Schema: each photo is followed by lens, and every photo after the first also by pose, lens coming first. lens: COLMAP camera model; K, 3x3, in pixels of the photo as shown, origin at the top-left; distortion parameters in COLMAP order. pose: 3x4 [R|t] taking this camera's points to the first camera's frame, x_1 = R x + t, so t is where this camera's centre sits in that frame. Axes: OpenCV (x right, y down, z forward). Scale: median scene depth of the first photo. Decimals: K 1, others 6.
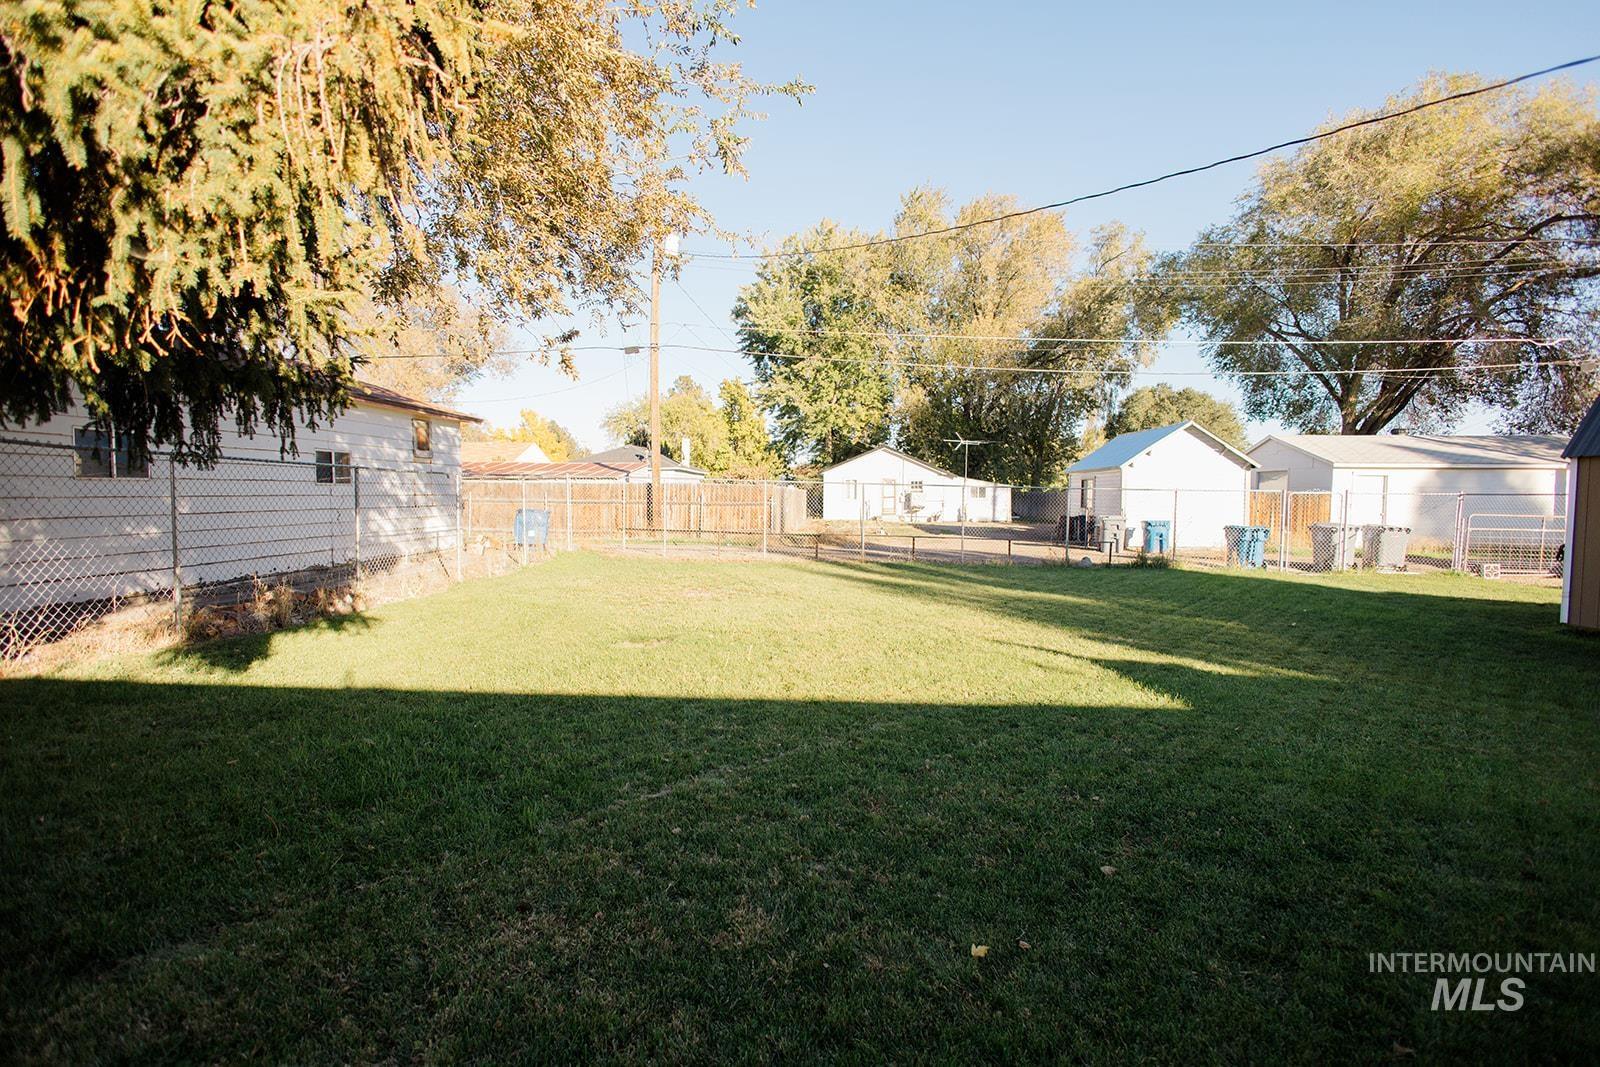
lens RADIAL K [[728.2, 0, 804.9], [0, 728.2, 532.7], [0, 0, 1]] dist [0.005570, -0.001021]
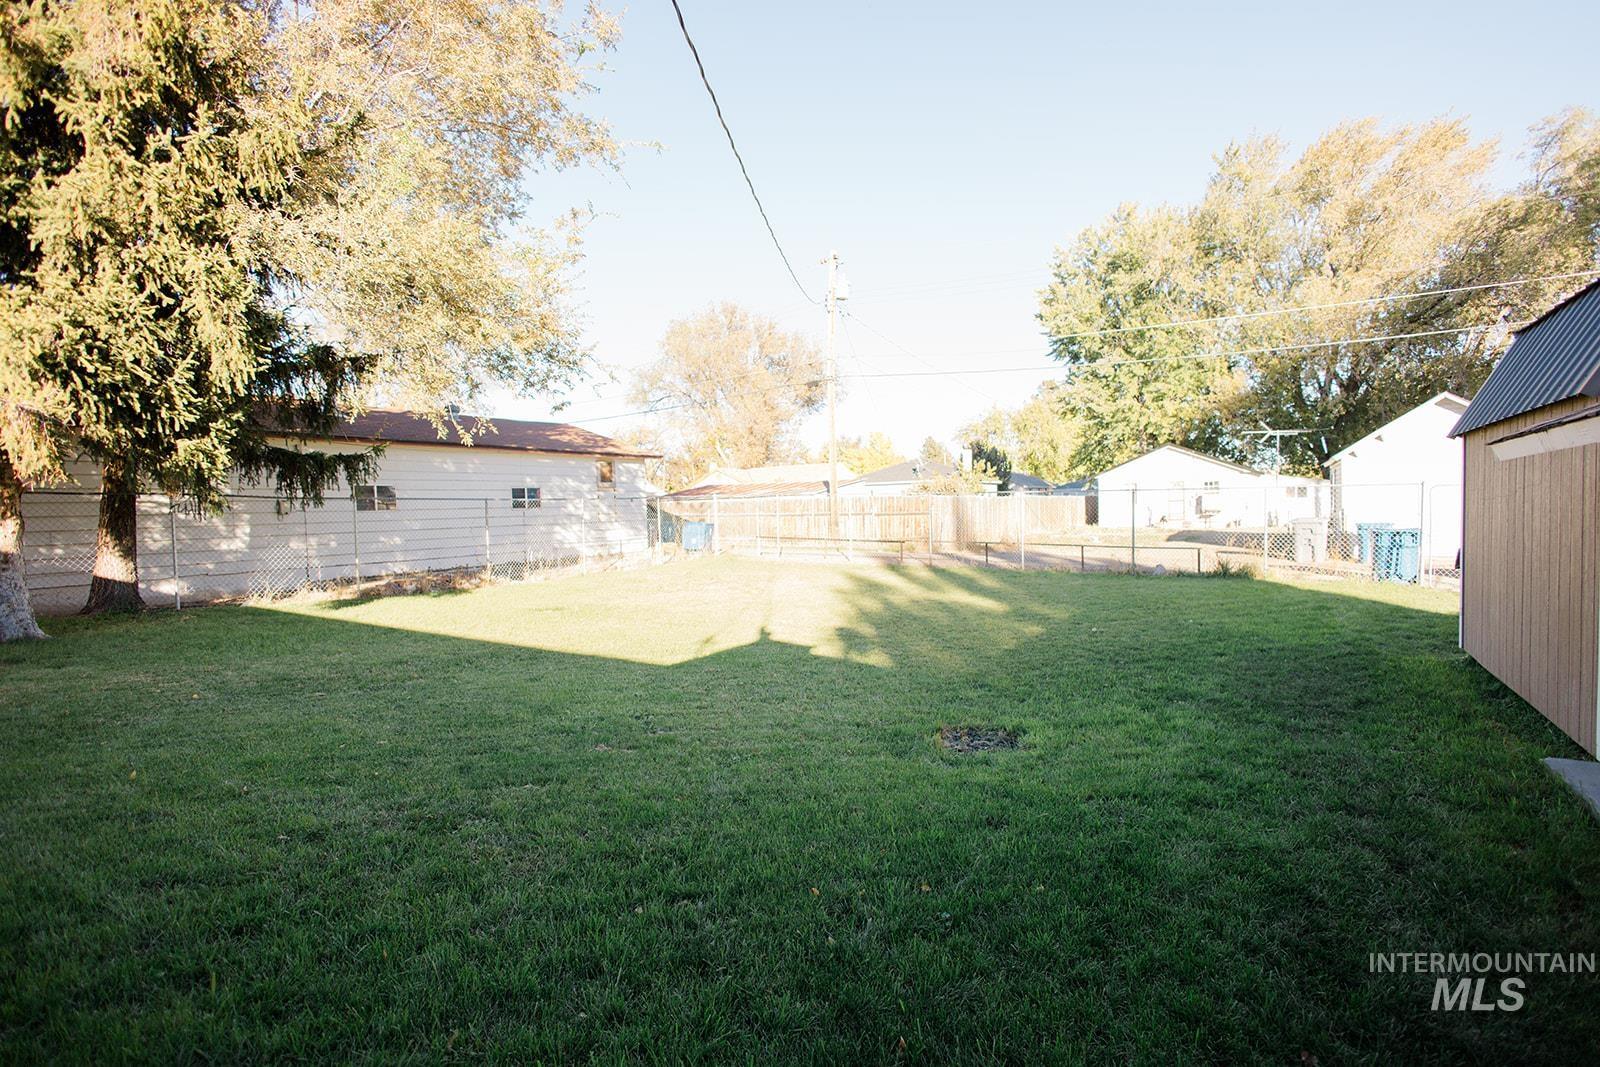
lens RADIAL K [[728.2, 0, 796.3], [0, 728.2, 531.6], [0, 0, 1]] dist [0.005570, -0.001021]
pose [[0.861759, -0.011031, -0.507198, 0.154618], [0.003114, 0.999860, -0.016455, 0.001921], [0.507308, 0.012601, 0.861673, -0.006919]]
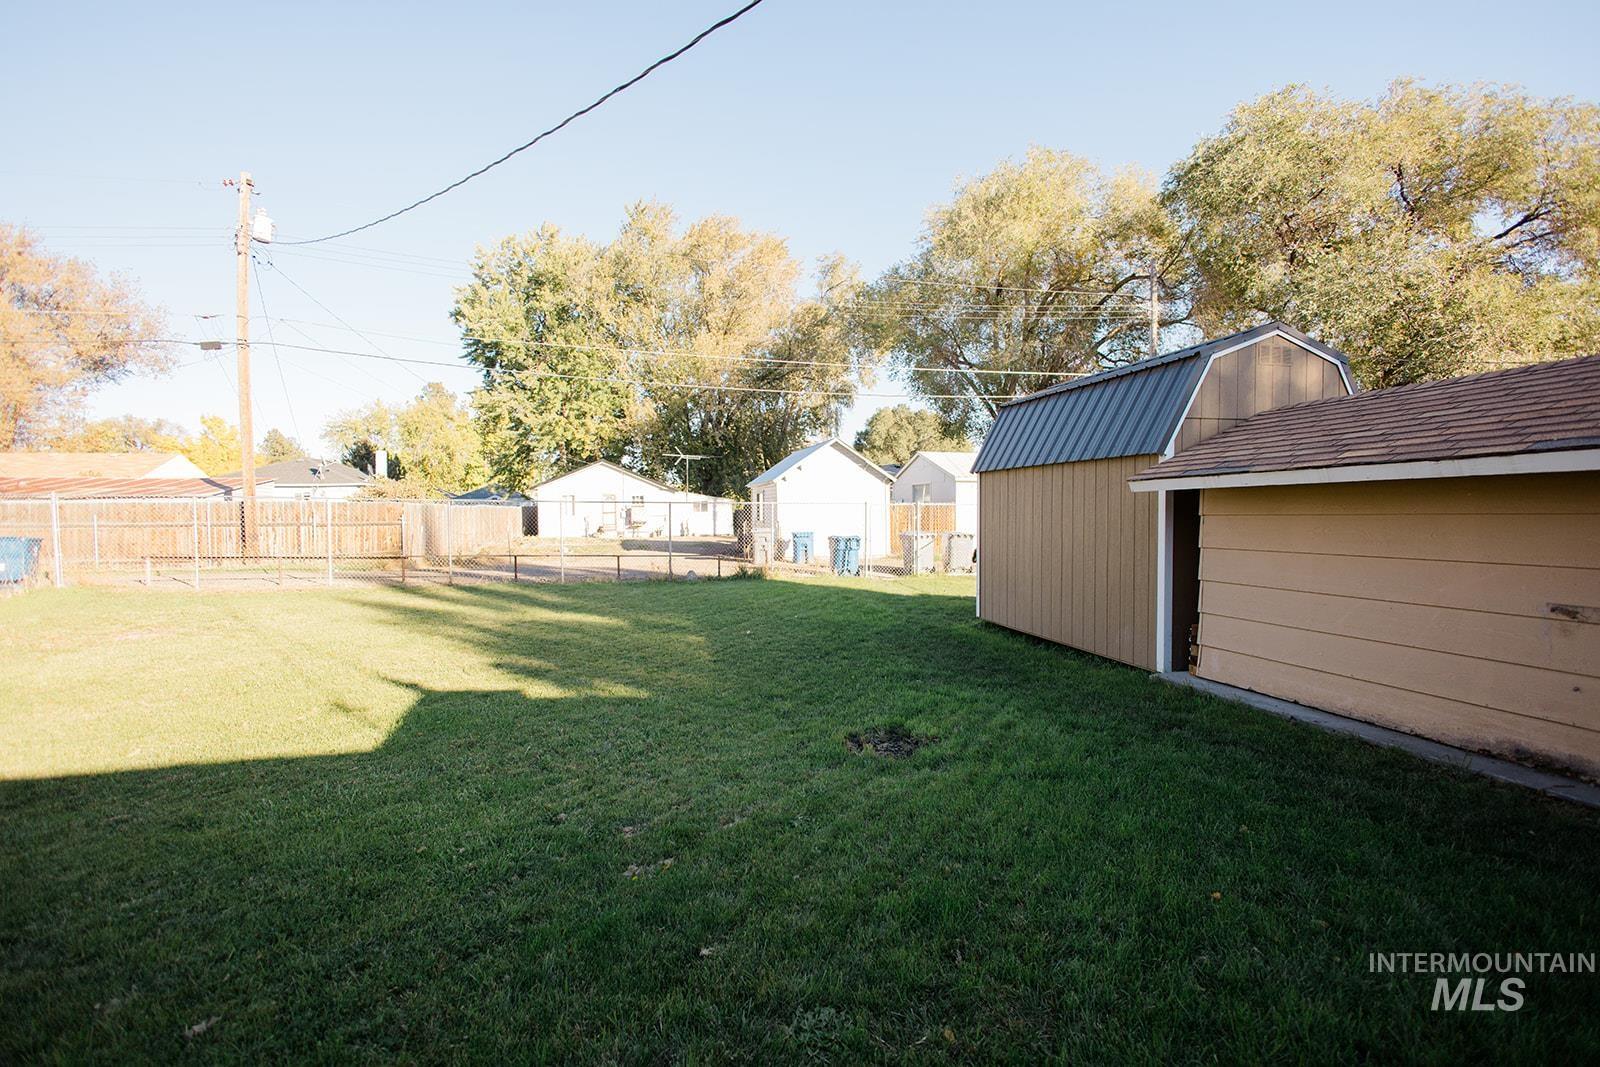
lens RADIAL K [[728.2, 0, 807.0], [0, 728.2, 531.9], [0, 0, 1]] dist [0.005570, -0.001021]
pose [[0.959129, -0.023342, 0.282005, 0.087052], [0.029272, 0.999430, -0.016834, 0.000482], [-0.281451, 0.024401, 0.959265, -0.004010]]
